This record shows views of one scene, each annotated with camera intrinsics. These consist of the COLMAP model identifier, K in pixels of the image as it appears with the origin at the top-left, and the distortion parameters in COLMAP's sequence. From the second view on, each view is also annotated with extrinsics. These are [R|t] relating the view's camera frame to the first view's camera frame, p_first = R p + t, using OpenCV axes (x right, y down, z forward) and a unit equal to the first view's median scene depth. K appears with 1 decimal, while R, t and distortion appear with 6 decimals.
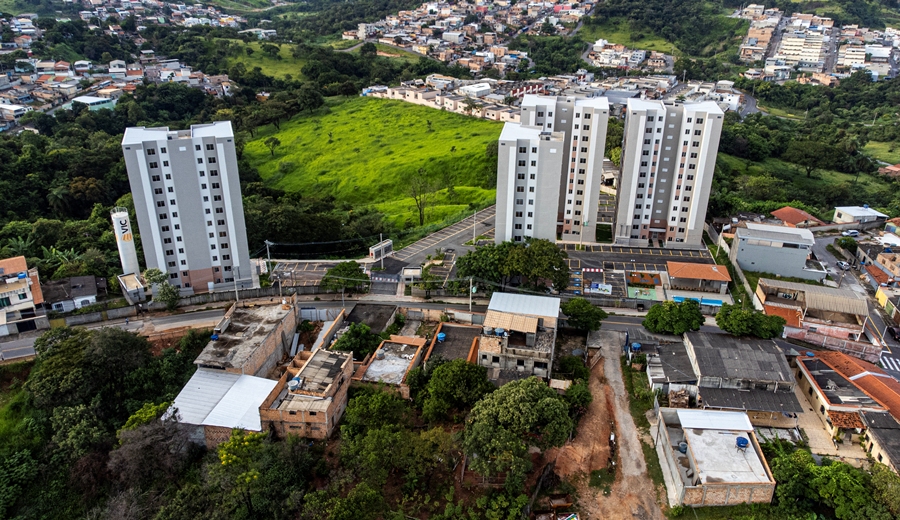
lens RADIAL K [[686.0, 0, 449.1], [0, 686.0, 256.8], [0, 0, 1]] dist [0.025303, 0.055985]
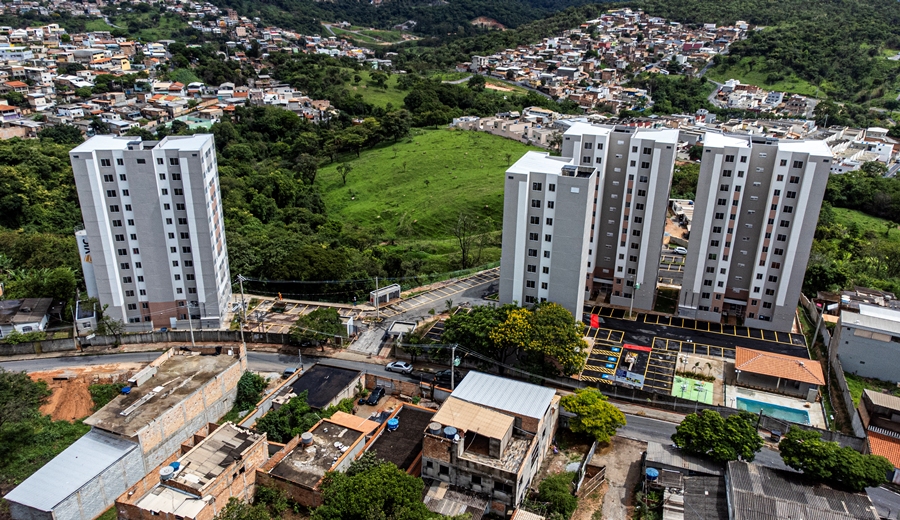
lens RADIAL K [[686.0, 0, 449.1], [0, 686.0, 256.8], [0, 0, 1]] dist [0.025303, 0.055985]
pose [[0.981656, 0.078926, -0.173556, 0.117799], [-0.087818, 0.995158, -0.044153, -0.026998], [0.169231, 0.058585, 0.983834, 0.178873]]
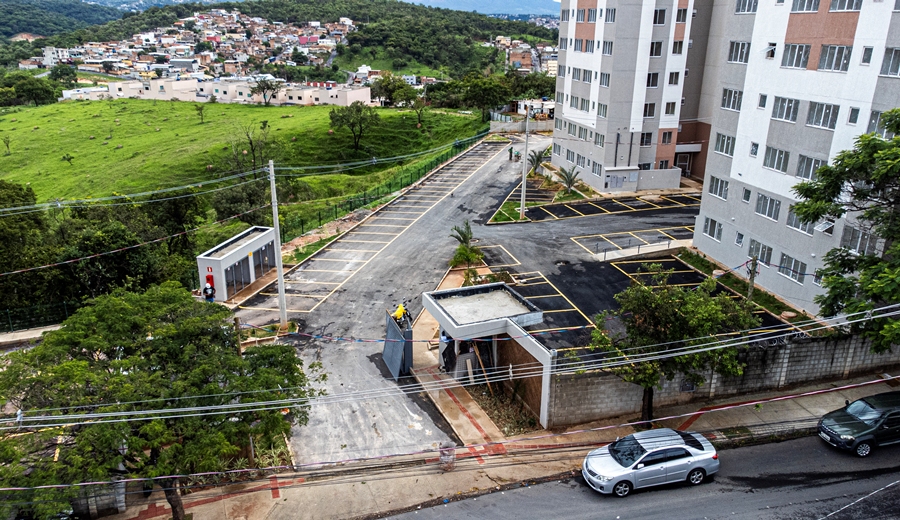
lens RADIAL K [[686.0, 0, 449.1], [0, 686.0, 256.8], [0, 0, 1]] dist [0.025303, 0.055985]
pose [[0.923418, -0.123151, 0.363502, -0.120245], [0.158940, 0.984795, -0.070123, 0.018305], [-0.349339, 0.122528, 0.928951, 0.719894]]
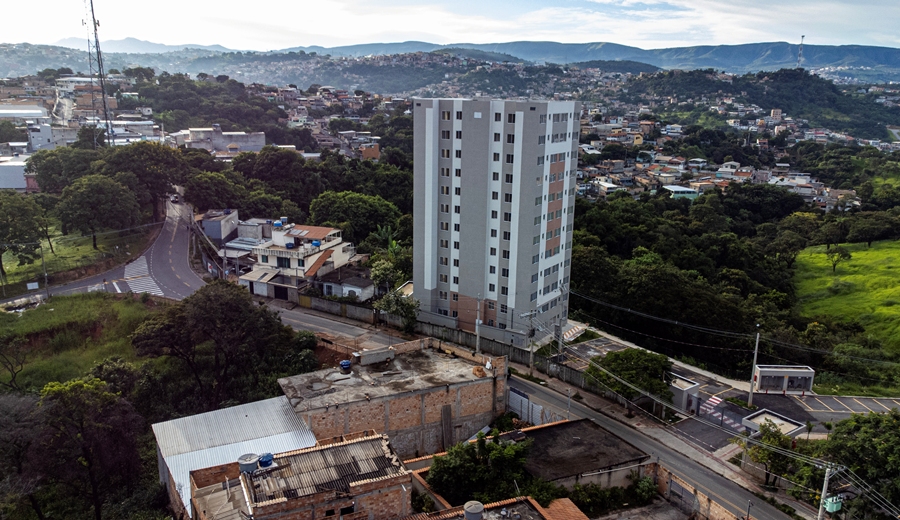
lens RADIAL K [[684.0, 0, 450.1], [0, 684.0, 257.6], [0, 0, 1]] dist [0.039377, 0.040965]
pose [[0.598959, 0.202075, -0.774864, 0.132108], [-0.352231, 0.935485, -0.028307, 0.006966], [0.719153, 0.289886, 0.631494, 0.461310]]
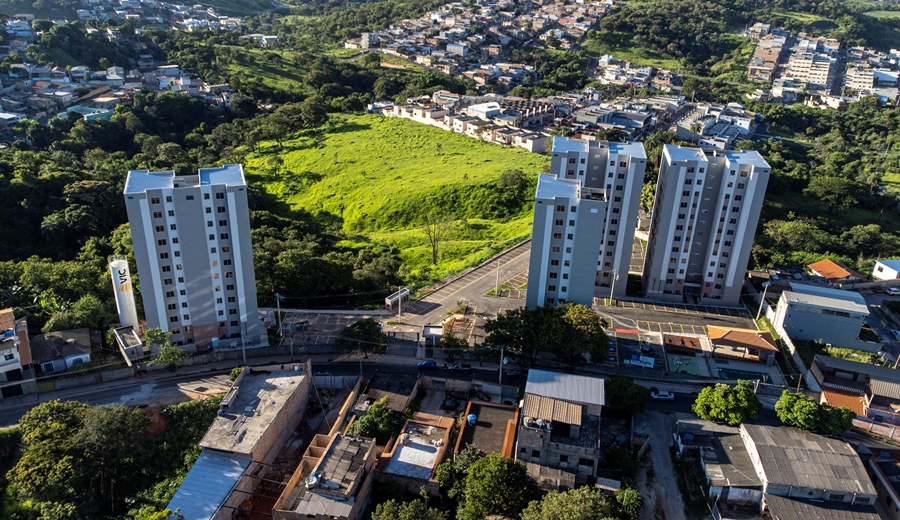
lens RADIAL K [[686.0, 0, 449.1], [0, 686.0, 256.8], [0, 0, 1]] dist [0.025303, 0.055985]
pose [[0.999651, 0.024035, 0.010996, -0.039999], [-0.023985, 0.999702, -0.004599, -0.065330], [-0.011104, 0.004333, 0.999929, 0.063964]]
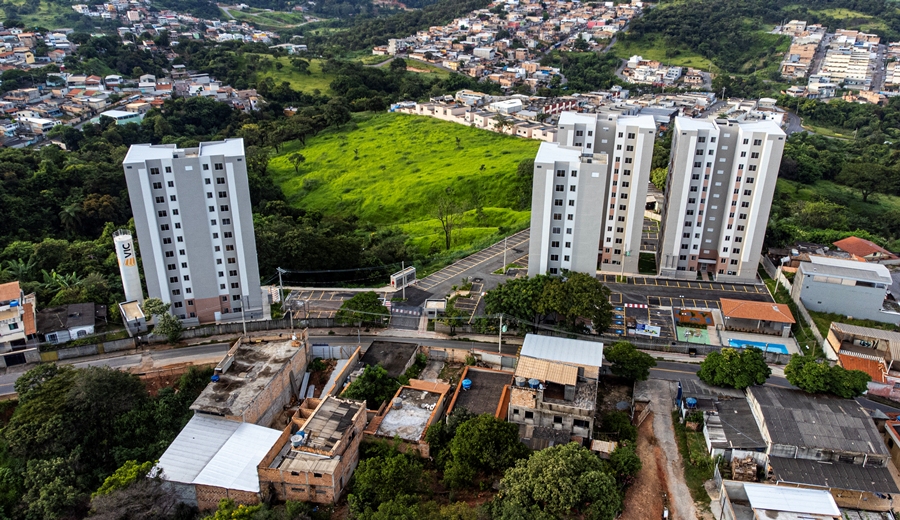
lens RADIAL K [[686.0, 0, 449.1], [0, 686.0, 256.8], [0, 0, 1]] dist [0.025303, 0.055985]
pose [[0.999074, 0.016032, -0.039922, -0.000998], [-0.016898, 0.999627, -0.021450, -0.019631], [0.039563, 0.022105, 0.998973, 0.077982]]
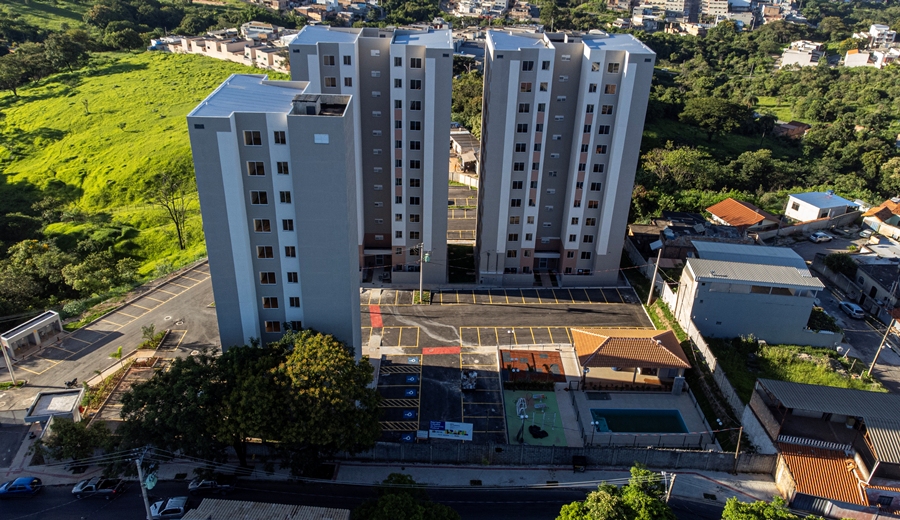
lens RADIAL K [[684.0, 0, 450.1], [0, 684.0, 257.6], [0, 0, 1]] dist [0.039377, 0.040965]
pose [[0.982471, -0.067512, 0.173764, 0.116861], [0.057830, 0.996510, 0.060198, -0.078654], [-0.177221, -0.049094, 0.982946, 0.432471]]
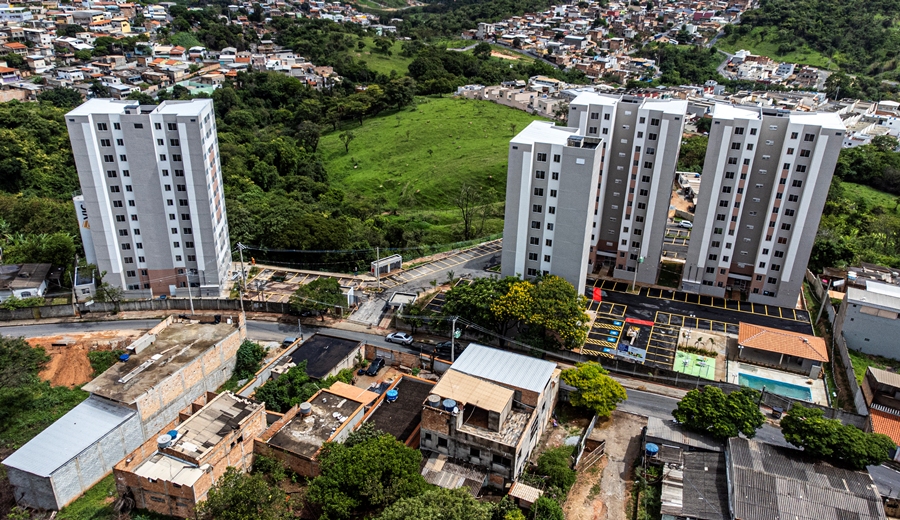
lens RADIAL K [[686.0, 0, 449.1], [0, 686.0, 256.8], [0, 0, 1]] dist [0.025303, 0.055985]
pose [[0.979740, 0.099347, -0.173895, 0.117392], [-0.101033, 0.994883, -0.000847, -0.028020], [0.172921, 0.018399, 0.984764, 0.187612]]
